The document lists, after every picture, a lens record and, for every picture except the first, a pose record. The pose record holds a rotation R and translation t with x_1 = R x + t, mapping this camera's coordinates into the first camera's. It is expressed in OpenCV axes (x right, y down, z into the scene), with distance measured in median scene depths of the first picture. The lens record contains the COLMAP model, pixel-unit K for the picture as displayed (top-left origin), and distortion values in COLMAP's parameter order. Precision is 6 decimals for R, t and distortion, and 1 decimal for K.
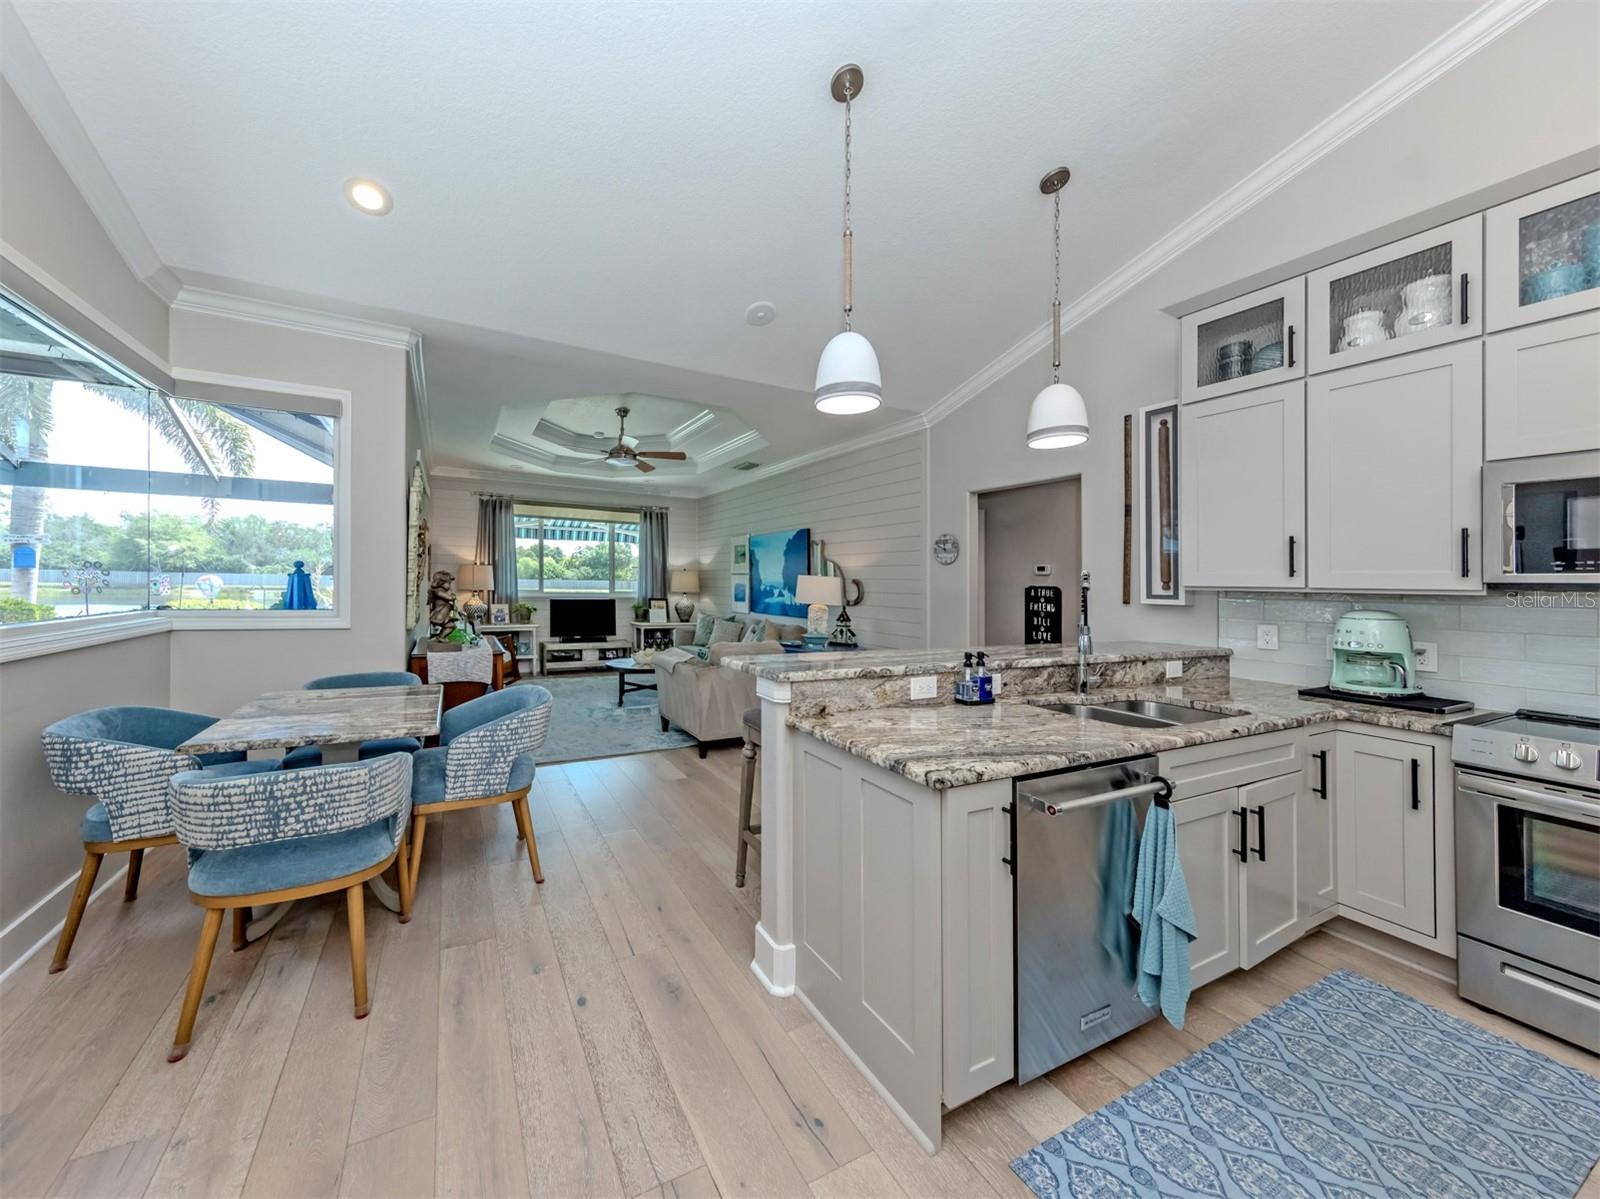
lens RADIAL K [[592.4, 0, 753.0], [0, 592.4, 576.7], [0, 0, 1]] dist [-0.000620, -0.000072]
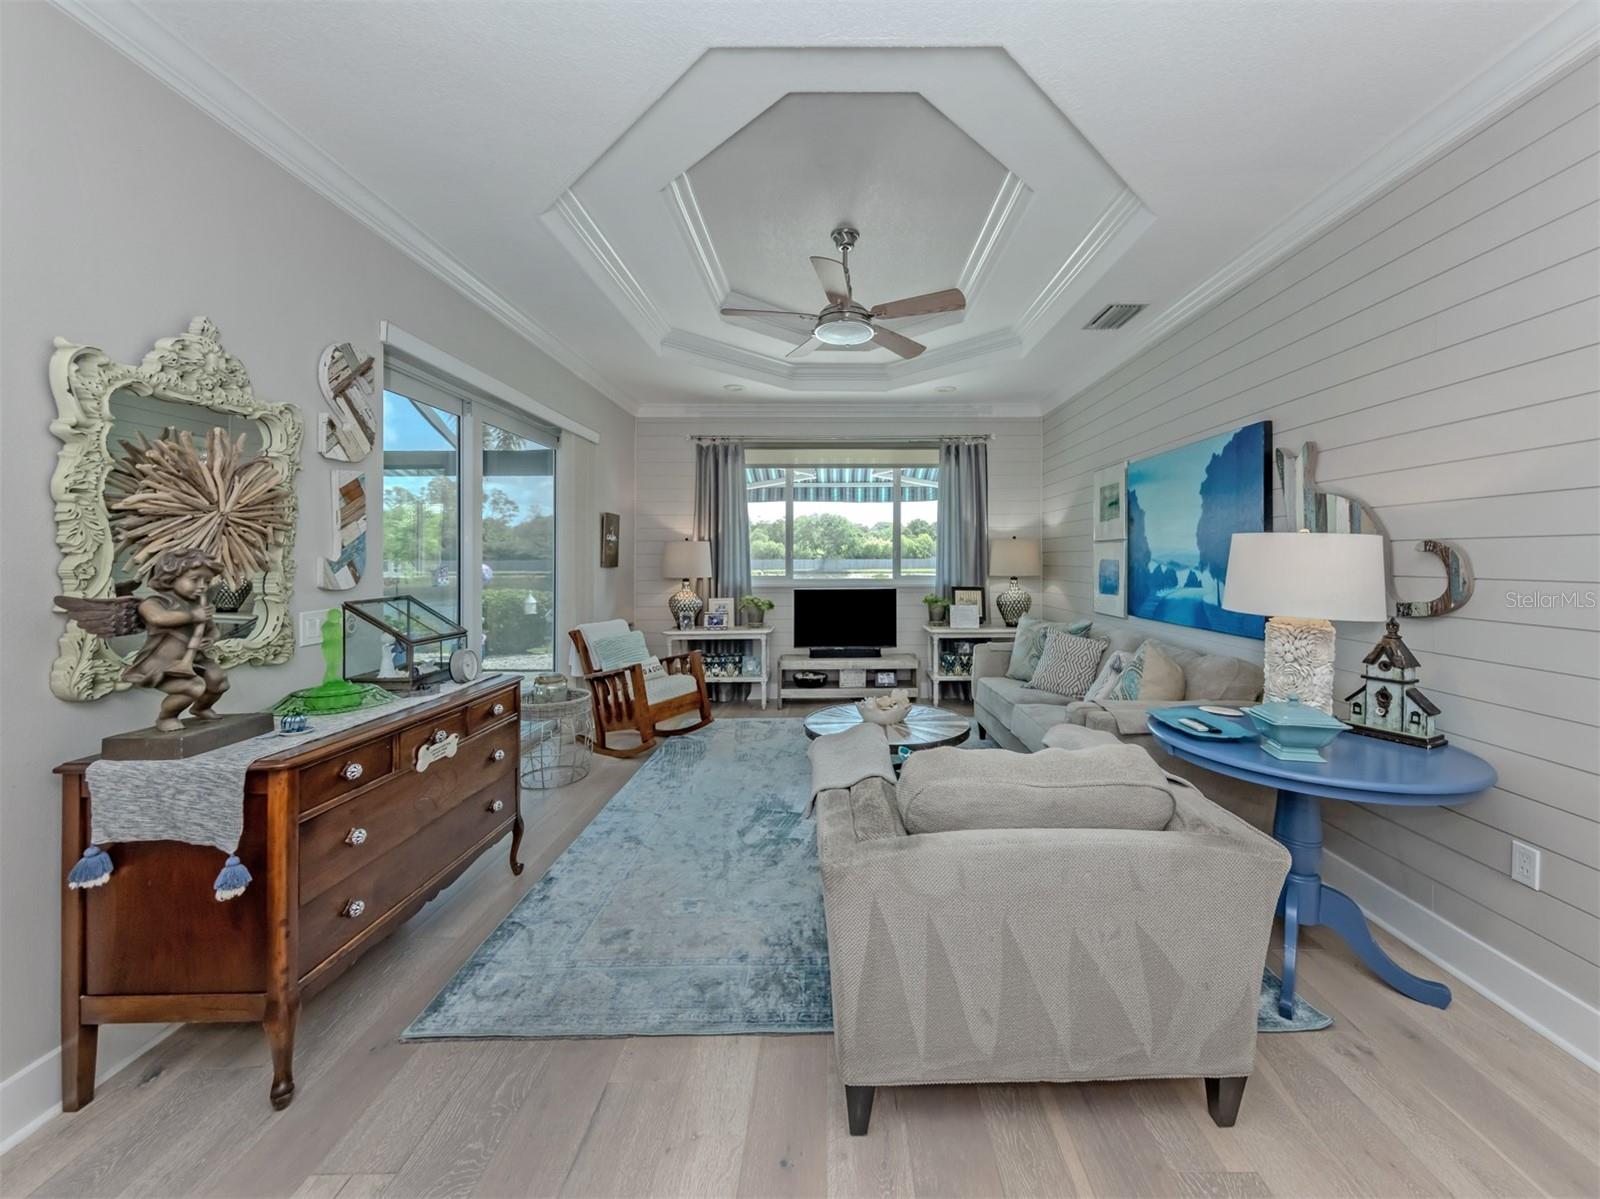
lens RADIAL K [[671.3, 0, 822.9], [0, 671.3, 594.7], [0, 0, 1]] dist [0.001005, 0.000075]
pose [[0.883136, 0.000968, -0.469115, 0.043503], [0.027683, 0.998148, 0.054176, 0.004923], [0.468299, -0.060831, 0.881474, 0.476790]]
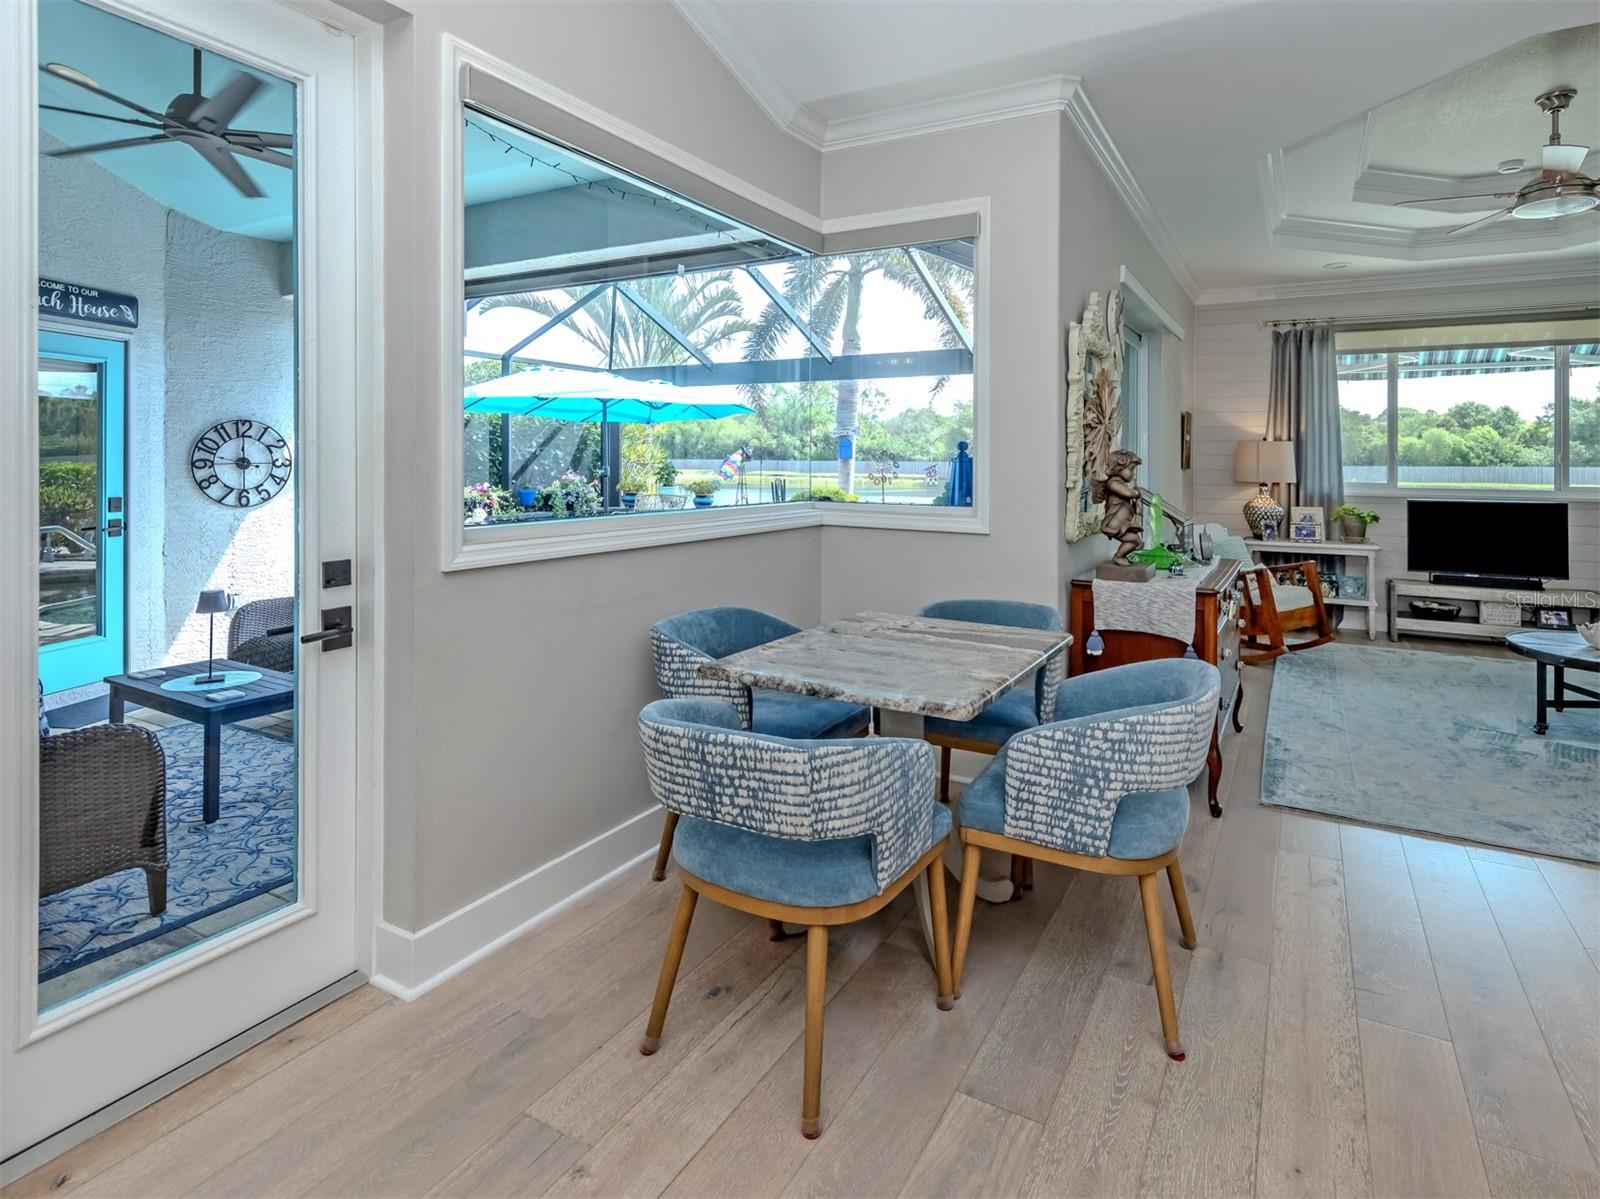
lens RADIAL K [[885.8, 0, 798.2], [0, 885.8, 471.9], [0, 0, 1]] dist [0.003482, 0.000353]
pose [[0.546862, -0.004223, -0.837212, 0.039356], [0.011693, 0.999928, 0.002594, 0.004338], [0.837141, -0.011208, 0.546872, 0.125547]]
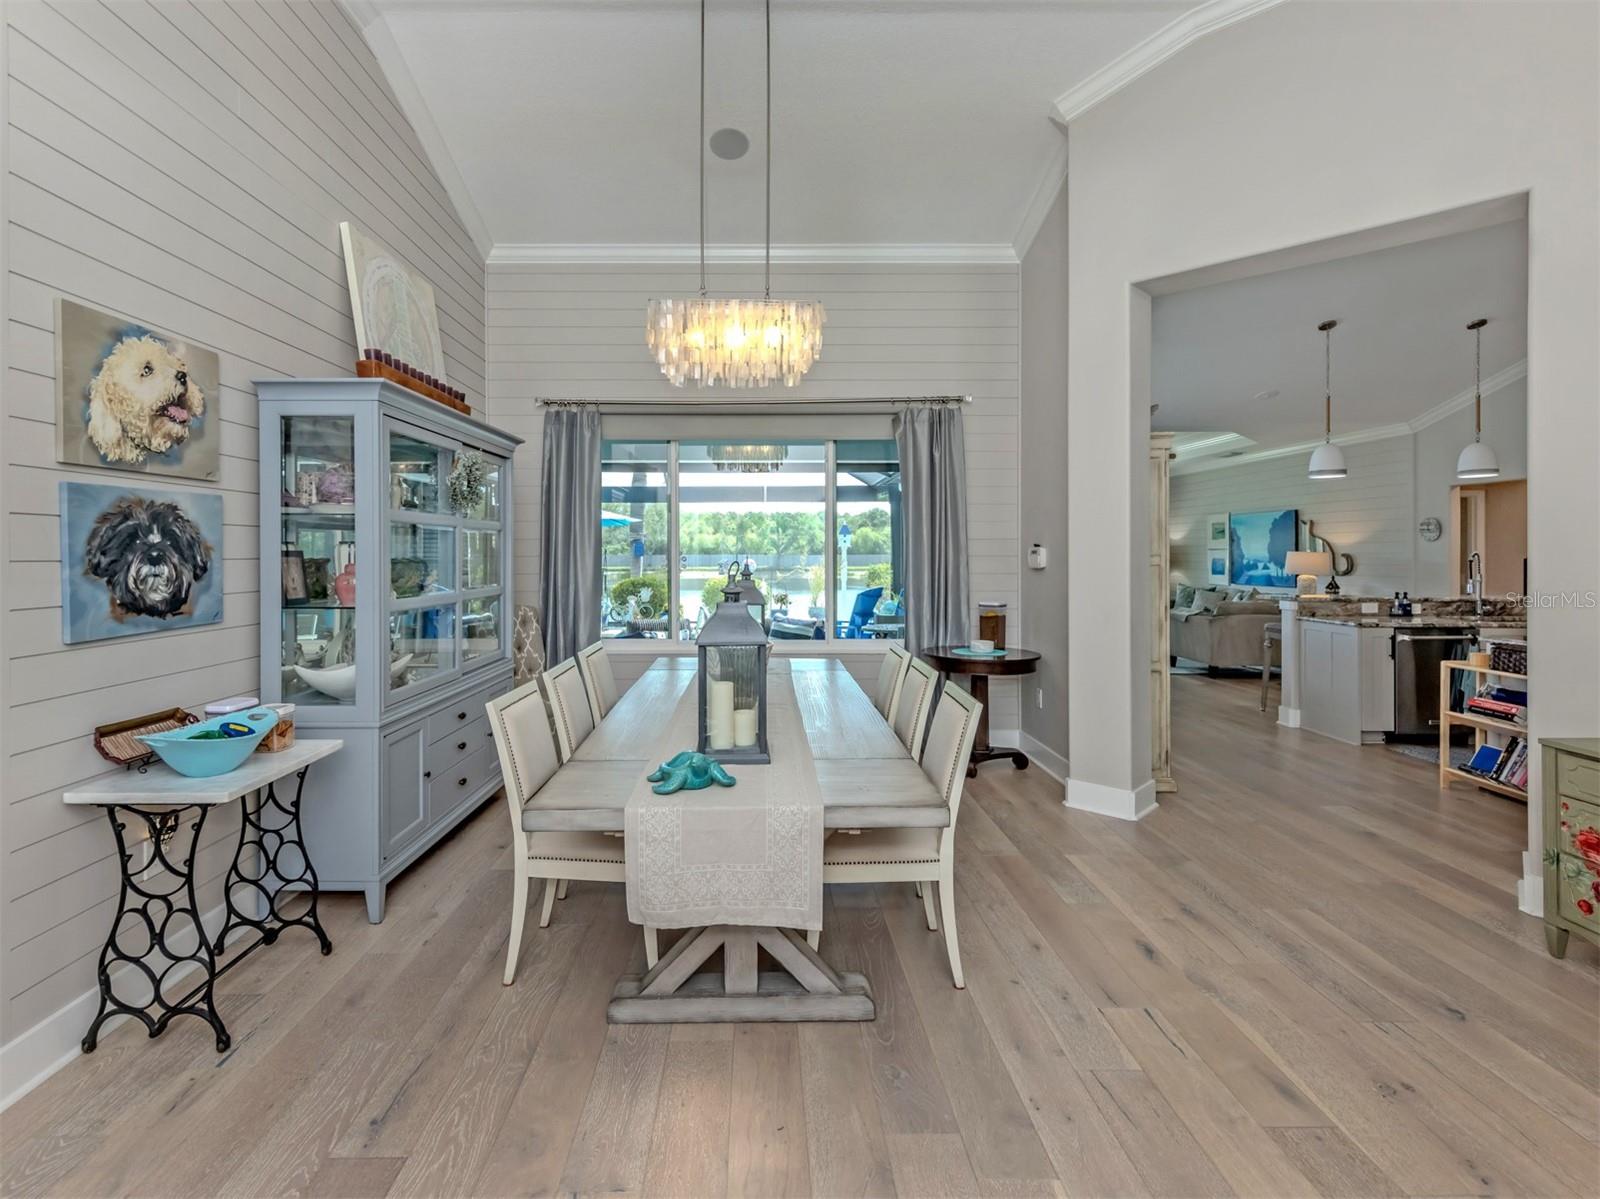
lens RADIAL K [[762.6, 0, 800.0], [0, 762.6, 599.5], [0, 0, 1]] dist [0.035190, 0.000008]
pose [[0.895671, 0.001780, -0.444715, -0.108321], [0.027852, 0.997804, 0.060088, -0.025840], [0.443845, -0.066206, 0.893654, -0.834273]]
